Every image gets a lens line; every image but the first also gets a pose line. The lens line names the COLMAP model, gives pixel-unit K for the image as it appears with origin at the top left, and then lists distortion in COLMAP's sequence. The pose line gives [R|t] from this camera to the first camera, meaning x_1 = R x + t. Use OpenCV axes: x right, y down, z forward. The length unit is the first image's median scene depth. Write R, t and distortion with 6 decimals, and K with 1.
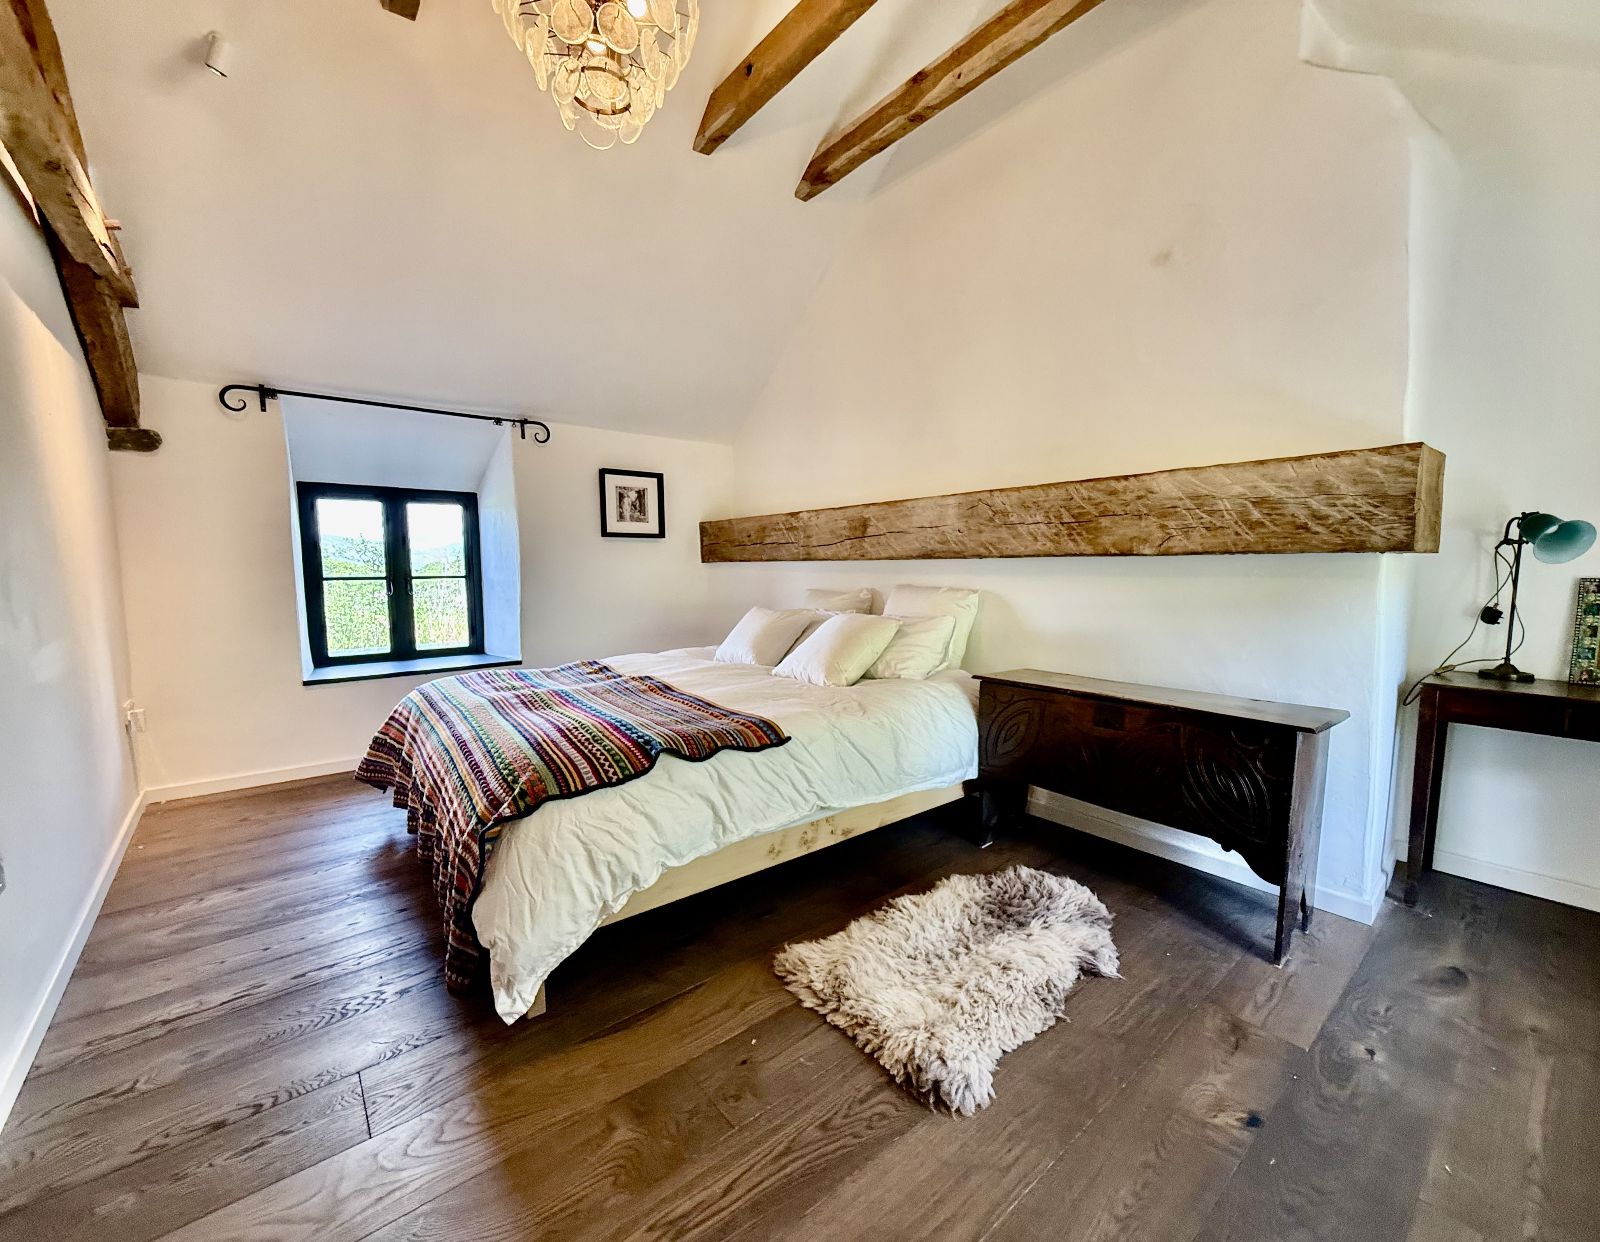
lens RADIAL K [[691.4, 0, 803.6], [0, 691.4, 611.9], [0, 0, 1]] dist [-0.004073, -0.000126]
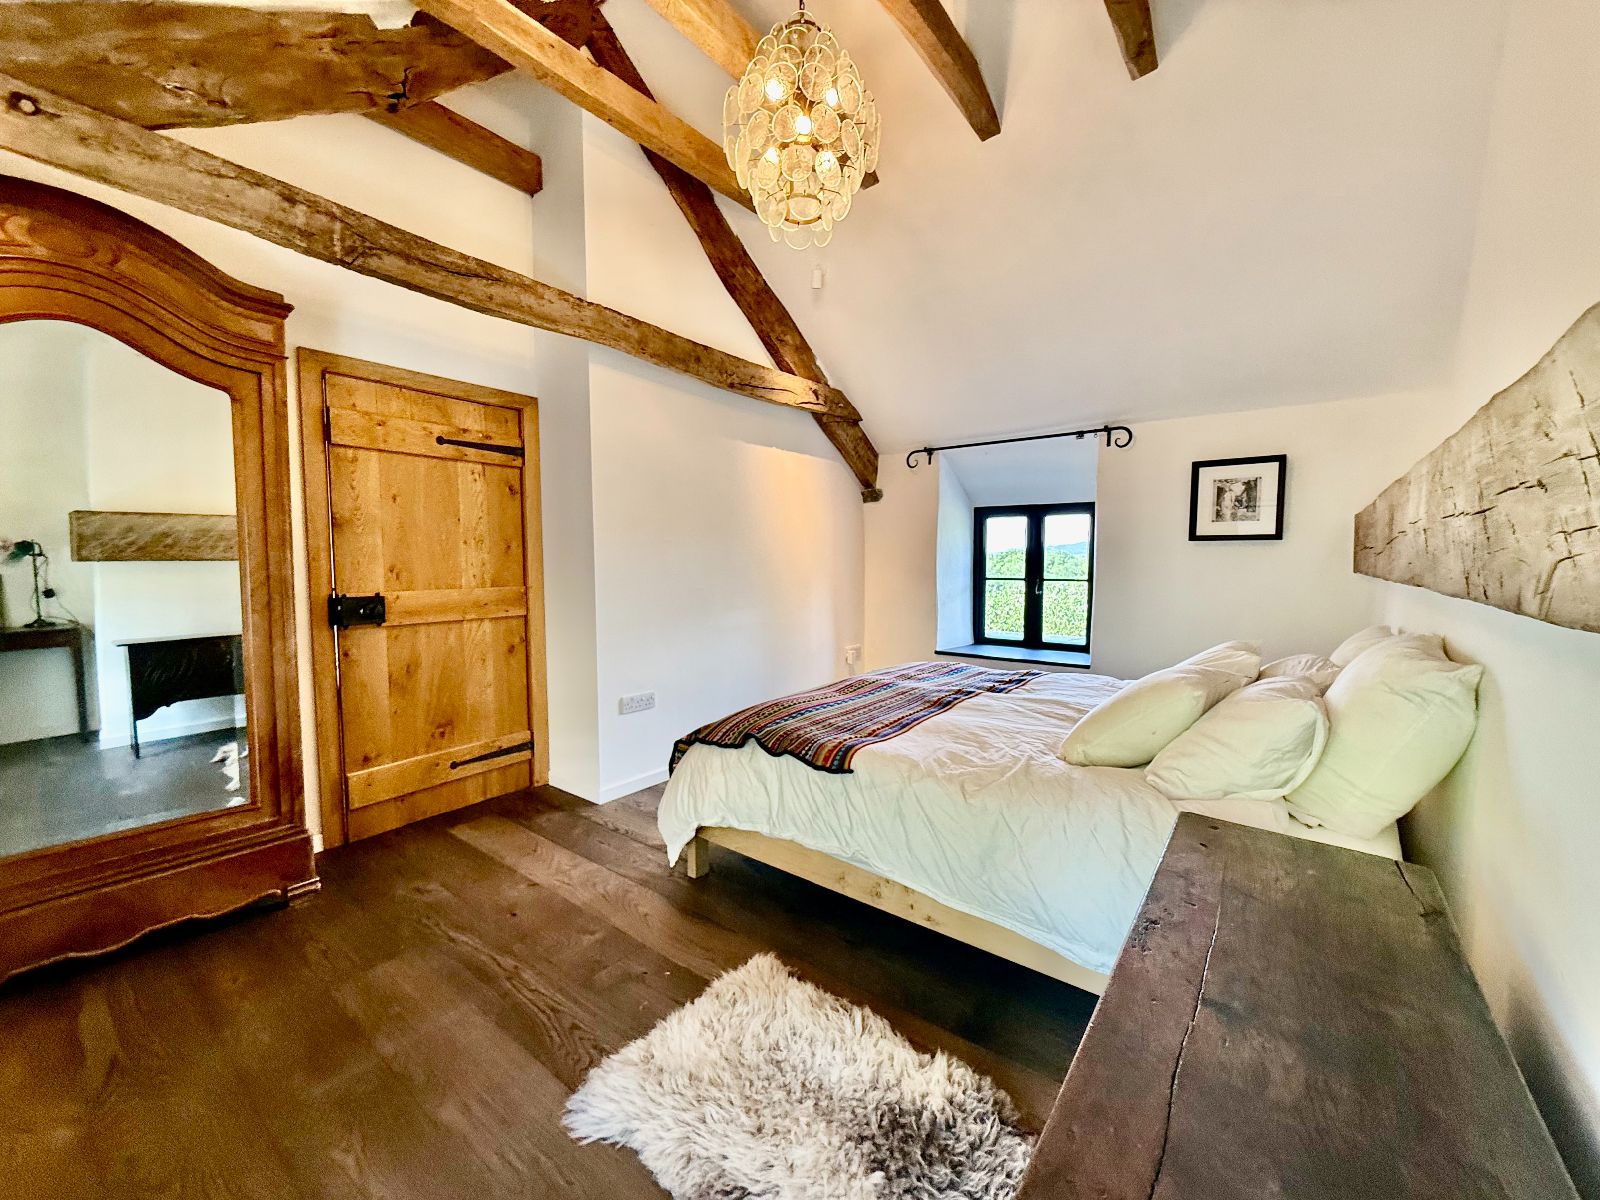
lens RADIAL K [[639.8, 0, 800.9], [0, 639.8, 594.9], [0, 0, 1]] dist [-0.001514, 0.000668]
pose [[0.196403, 0.062731, -0.978514, 0.422519], [-0.066496, 0.996506, 0.050538, -0.052075], [0.978266, 0.055141, 0.199888, 0.386408]]
